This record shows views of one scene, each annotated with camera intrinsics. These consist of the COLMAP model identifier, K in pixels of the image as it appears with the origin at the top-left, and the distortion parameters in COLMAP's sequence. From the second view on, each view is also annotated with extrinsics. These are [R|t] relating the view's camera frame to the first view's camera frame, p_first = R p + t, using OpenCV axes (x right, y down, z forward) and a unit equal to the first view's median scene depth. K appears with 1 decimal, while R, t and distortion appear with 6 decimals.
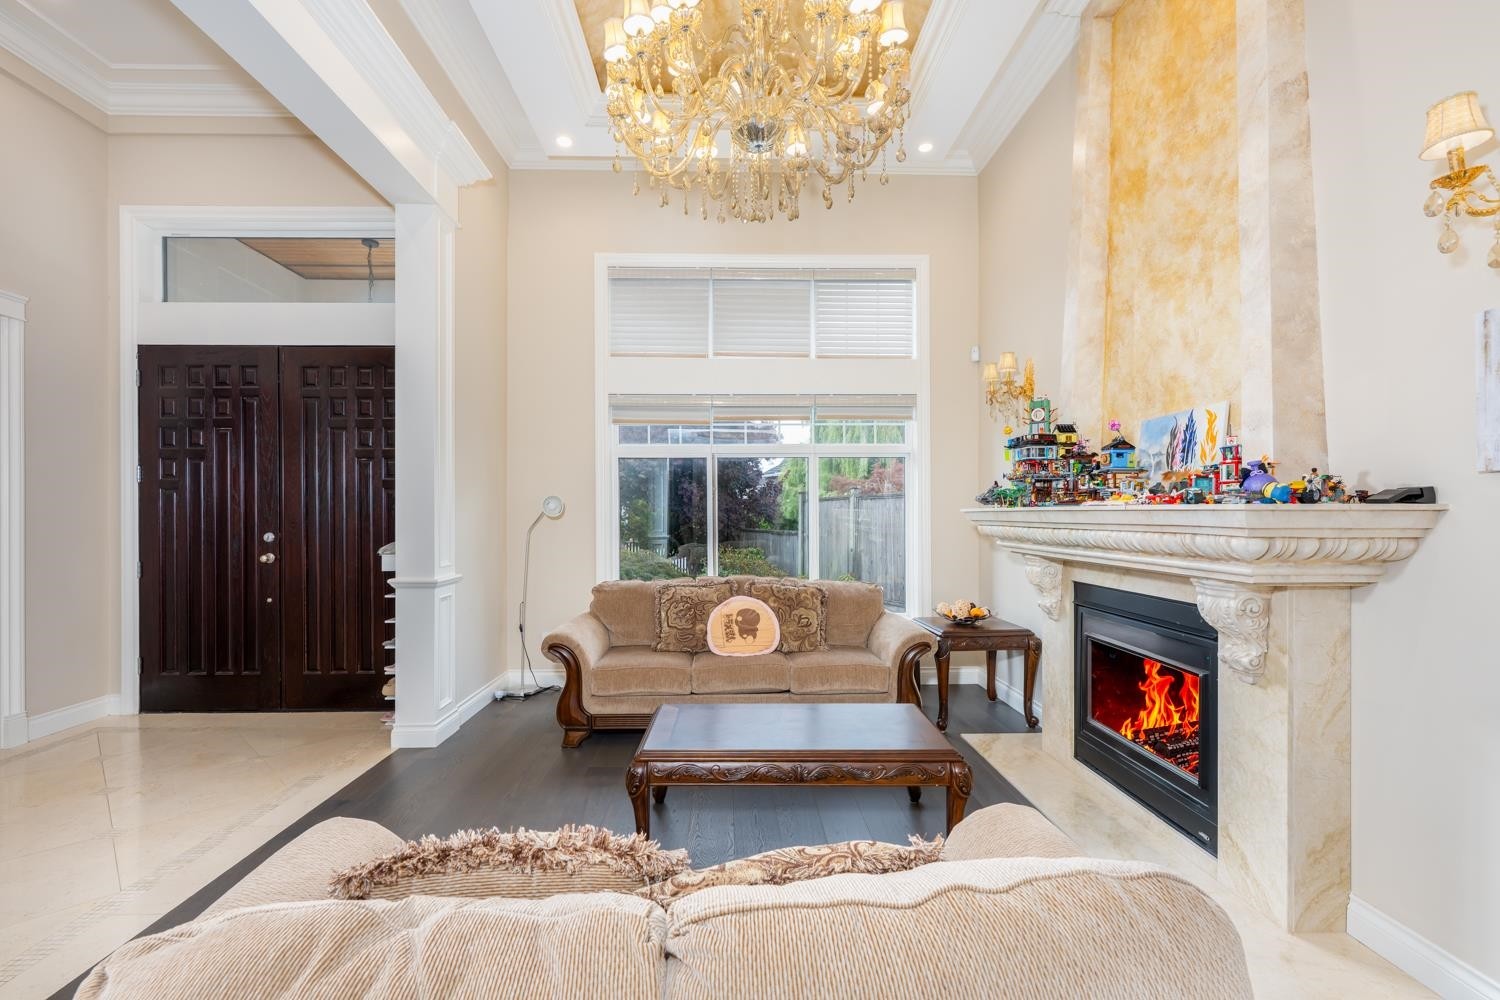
lens RADIAL K [[639.1, 0, 746.4], [0, 639.1, 515.7], [0, 0, 1]] dist [-0.000191, -0.000052]
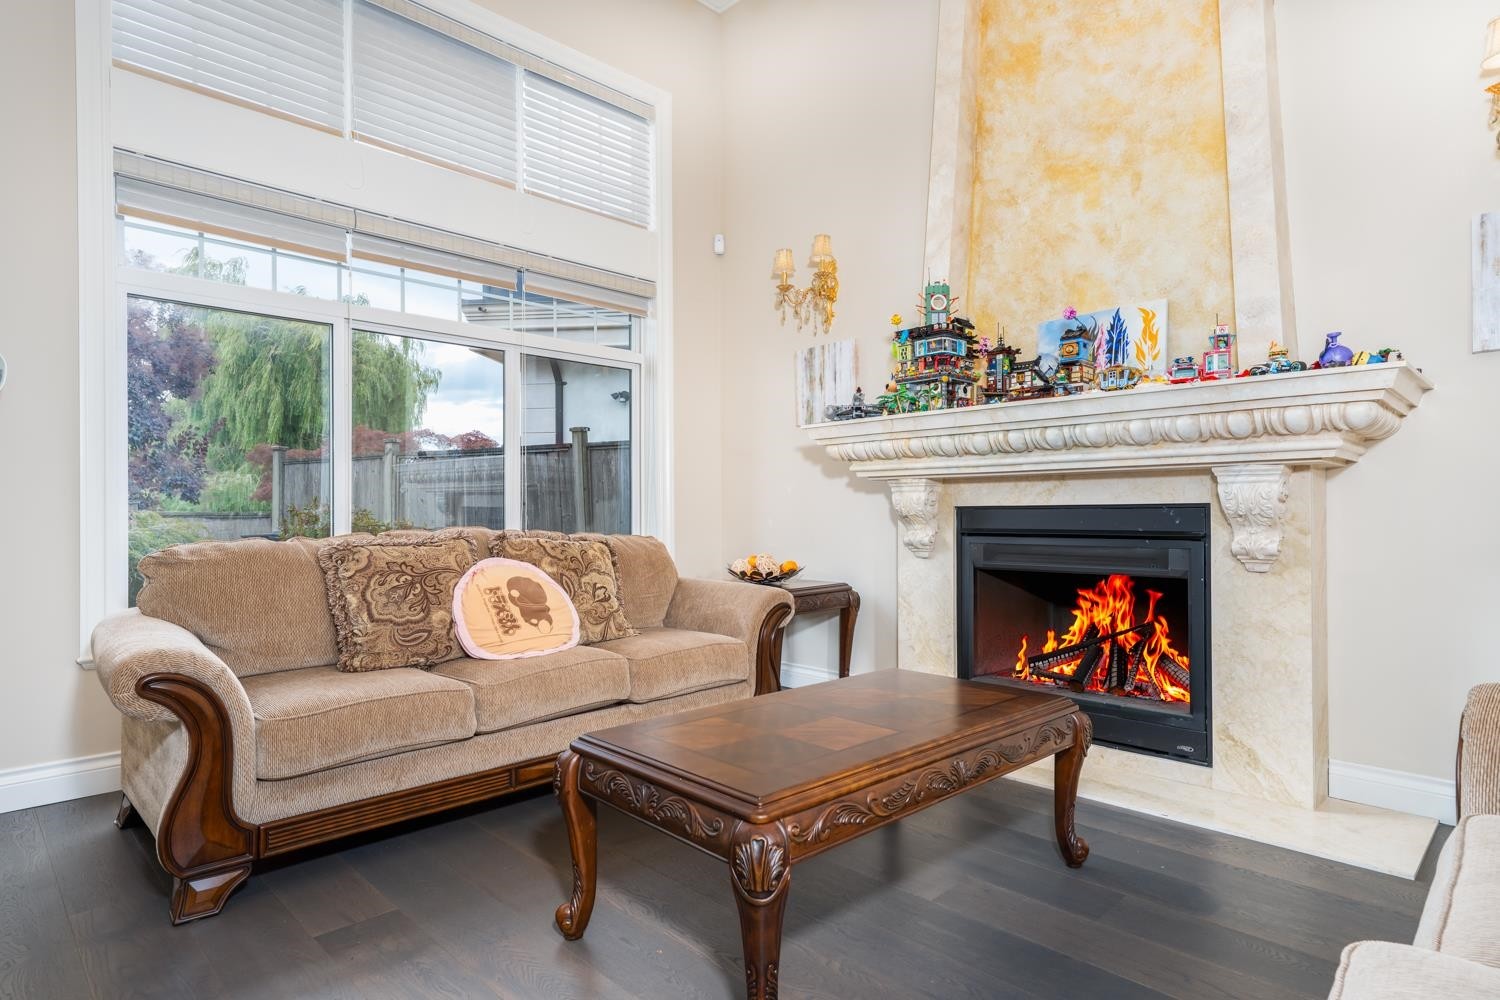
lens RADIAL K [[806.8, 0, 751.9], [0, 806.8, 506.6], [0, 0, 1]] dist [0.012324, 0.001374]
pose [[0.732668, 0.004529, 0.680571, -0.465046], [0.003643, 0.999937, -0.010577, 0.125134], [-0.680576, 0.010229, 0.732606, 0.451084]]
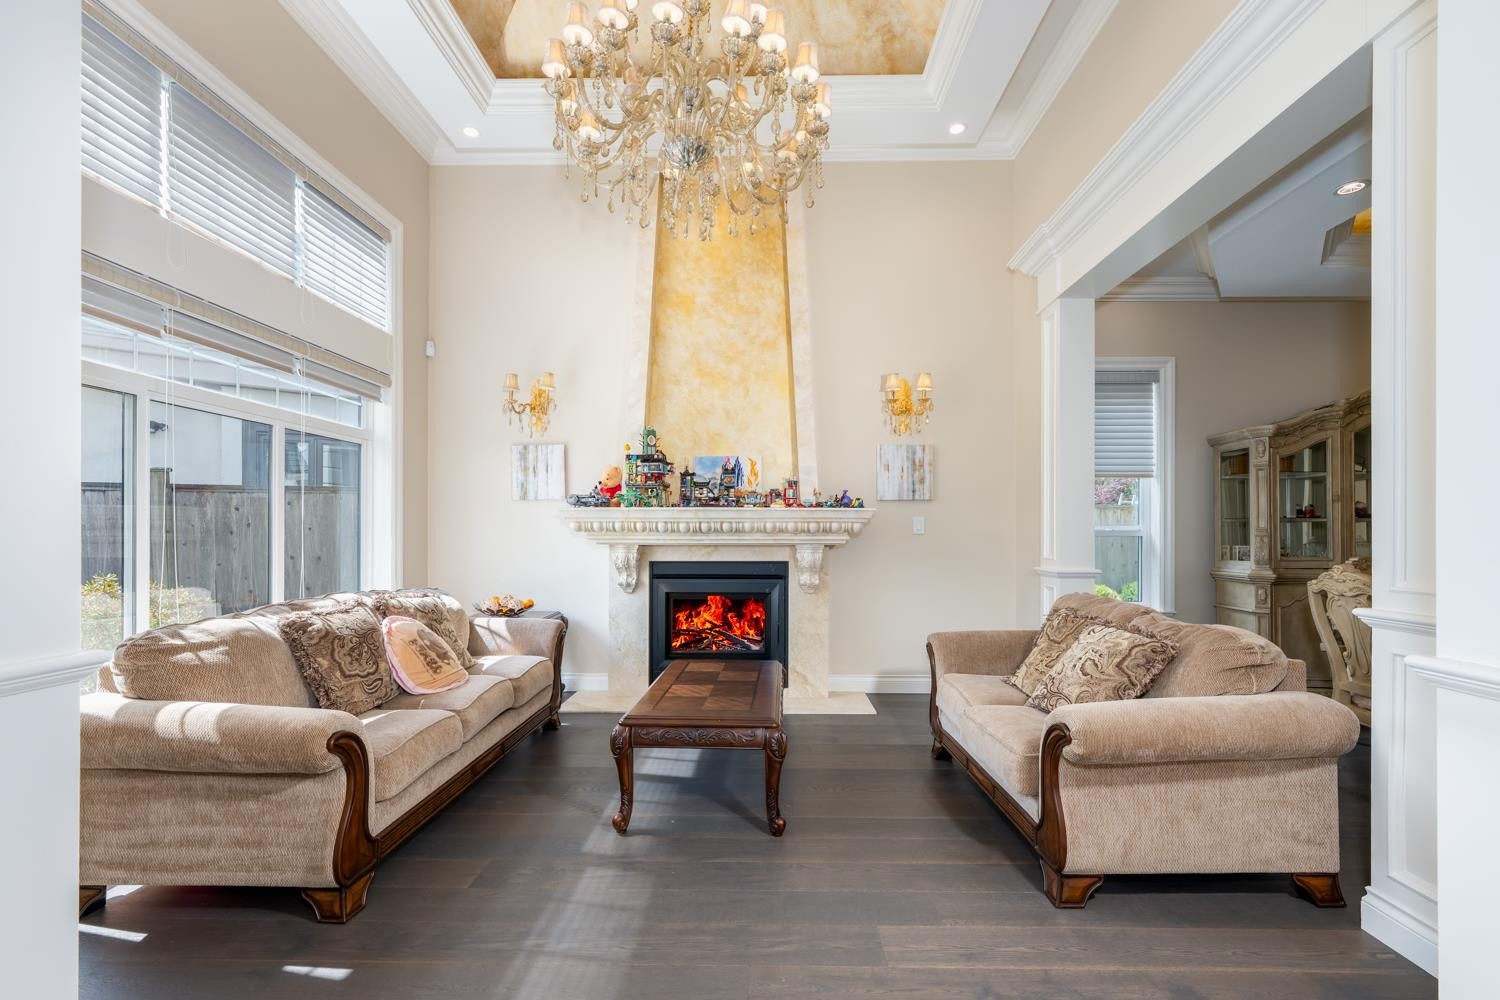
lens RADIAL K [[649.9, 0, 754.9], [0, 649.9, 531.1], [0, 0, 1]] dist [0.000919, 0.000040]
pose [[0.050094, 0.003802, 0.998737, -1.013704], [-0.000165, 0.999993, -0.003798, 0.045903], [-0.998744, 0.000025, 0.050094, 0.784340]]
